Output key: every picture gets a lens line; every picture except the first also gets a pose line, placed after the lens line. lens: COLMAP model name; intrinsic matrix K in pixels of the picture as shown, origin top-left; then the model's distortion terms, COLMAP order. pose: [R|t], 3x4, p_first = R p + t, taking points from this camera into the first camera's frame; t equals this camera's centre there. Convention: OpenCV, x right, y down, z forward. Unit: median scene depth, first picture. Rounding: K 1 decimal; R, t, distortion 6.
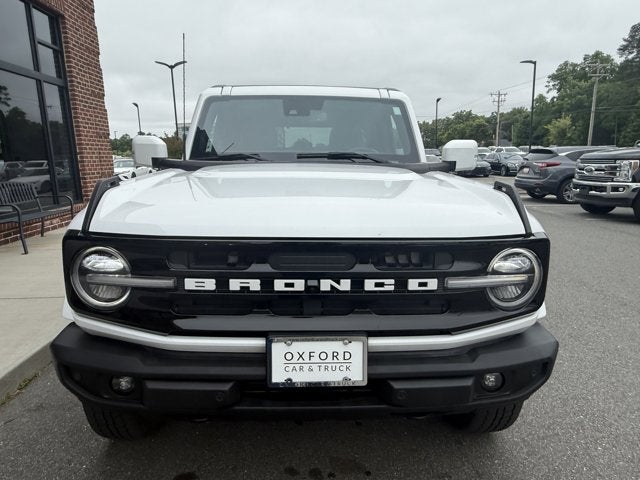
lens RADIAL K [[428.3, 0, 311.0], [0, 428.3, 240.5], [0, 0, 1]] dist [0.000730, 0.000479]
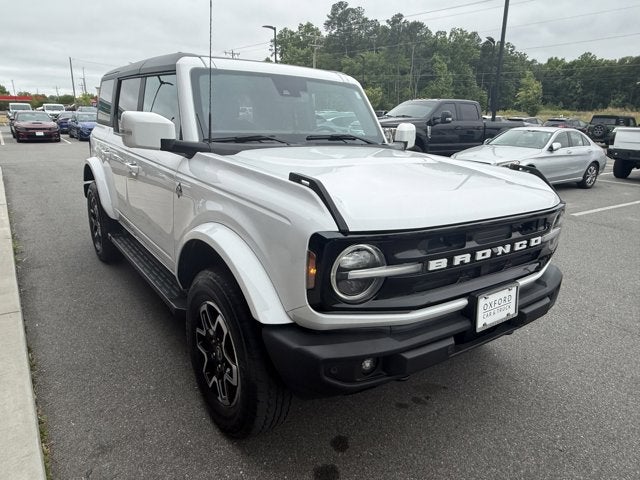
lens RADIAL K [[432.7, 0, 312.2], [0, 432.7, 241.3], [0, 0, 1]] dist [0.005026, 0.001580]
pose [[0.833152, -0.127602, 0.538122, -1.130621], [0.075897, 0.990193, 0.117291, -0.125367], [-0.547812, -0.056879, 0.834666, 0.164165]]
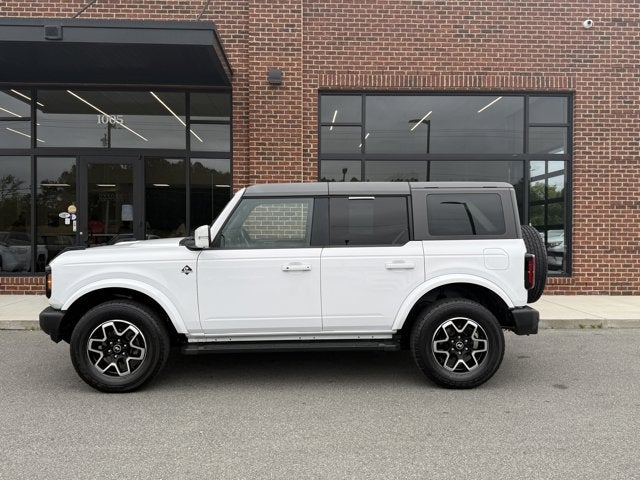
lens RADIAL K [[544.6, 0, 339.3], [0, 544.6, 240.7], [0, 0, 1]] dist [0.011895, 0.002476]
pose [[0.043148, 0.039182, -0.998300, 3.946377], [-0.195344, 0.980275, 0.030032, -0.616146], [0.979785, 0.193716, 0.049951, 2.578143]]
